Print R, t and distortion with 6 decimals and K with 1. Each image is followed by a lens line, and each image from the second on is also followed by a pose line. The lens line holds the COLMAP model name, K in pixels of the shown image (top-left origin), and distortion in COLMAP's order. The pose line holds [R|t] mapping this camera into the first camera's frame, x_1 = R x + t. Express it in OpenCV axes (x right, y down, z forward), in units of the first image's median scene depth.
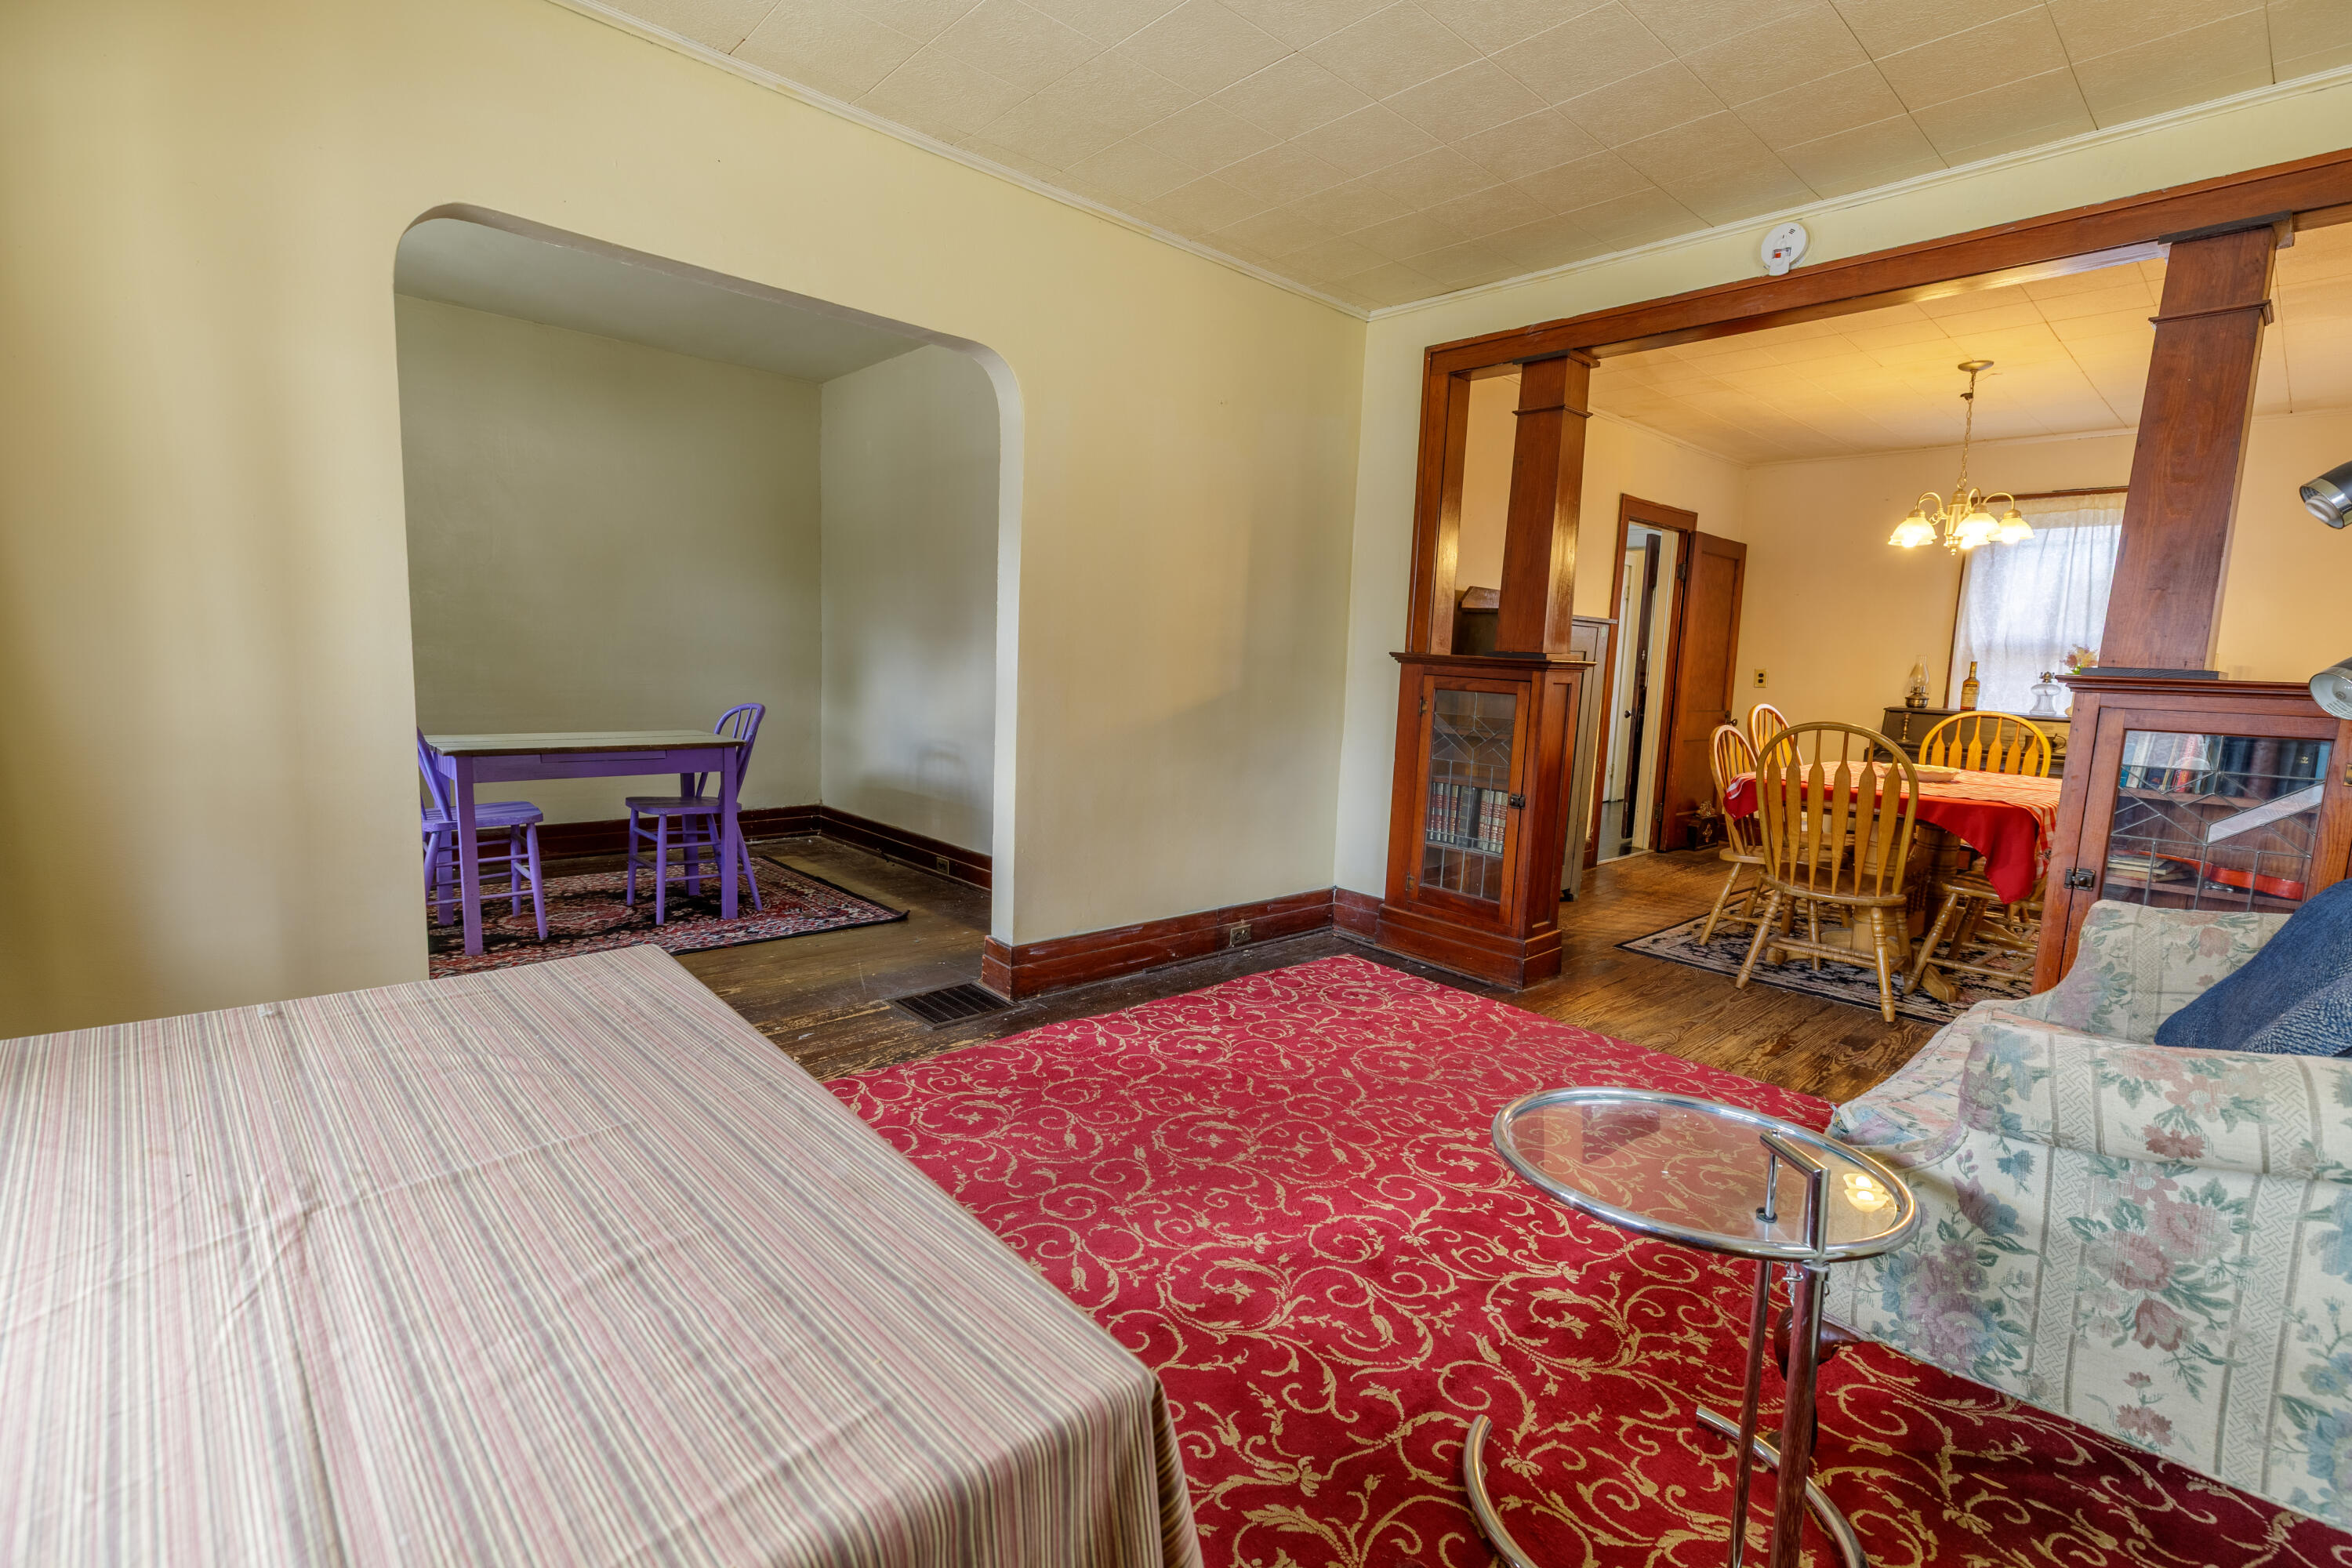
lens RADIAL K [[1045.1, 0, 1174.4], [0, 1045.1, 776.7], [0, 0, 1]] dist [0.009584, -0.000719]
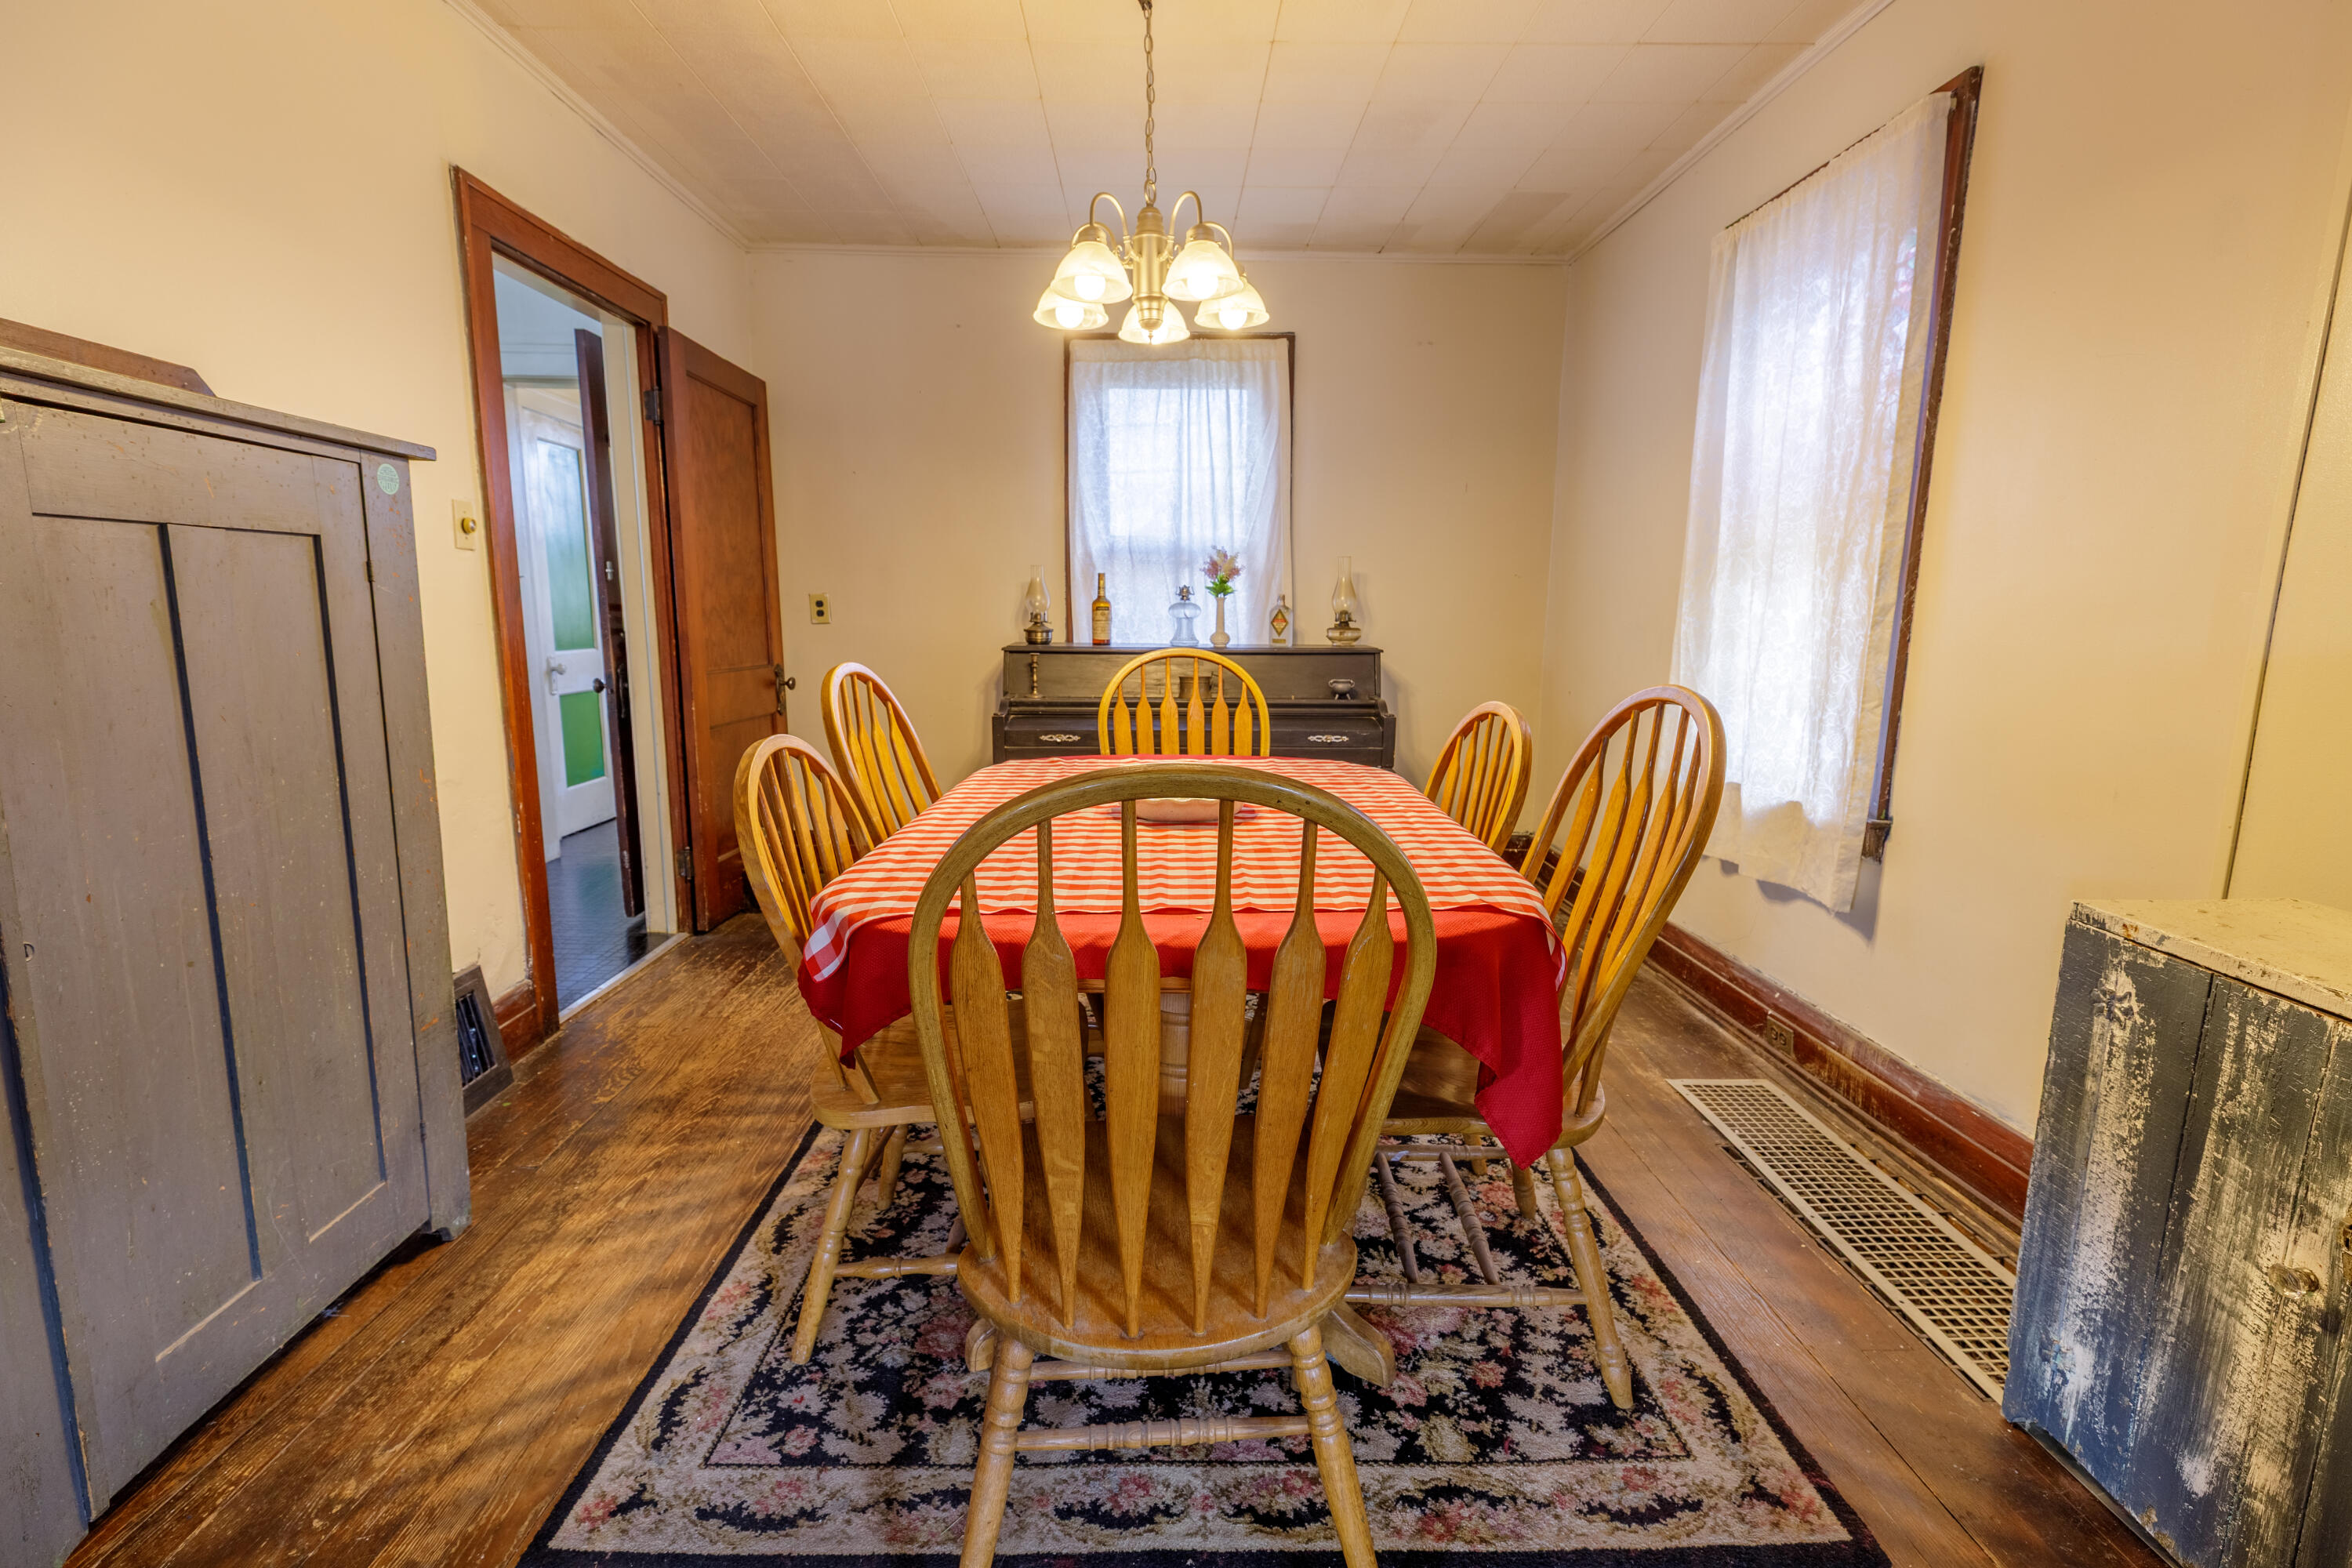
lens RADIAL K [[1045.1, 0, 1174.4], [0, 1045.1, 776.7], [0, 0, 1]] dist [0.009584, -0.000719]
pose [[0.662371, -0.152791, 0.733430, 0.259473], [0.108715, 0.988223, 0.107689, -0.044737], [-0.741246, 0.008405, 0.671181, 0.486151]]
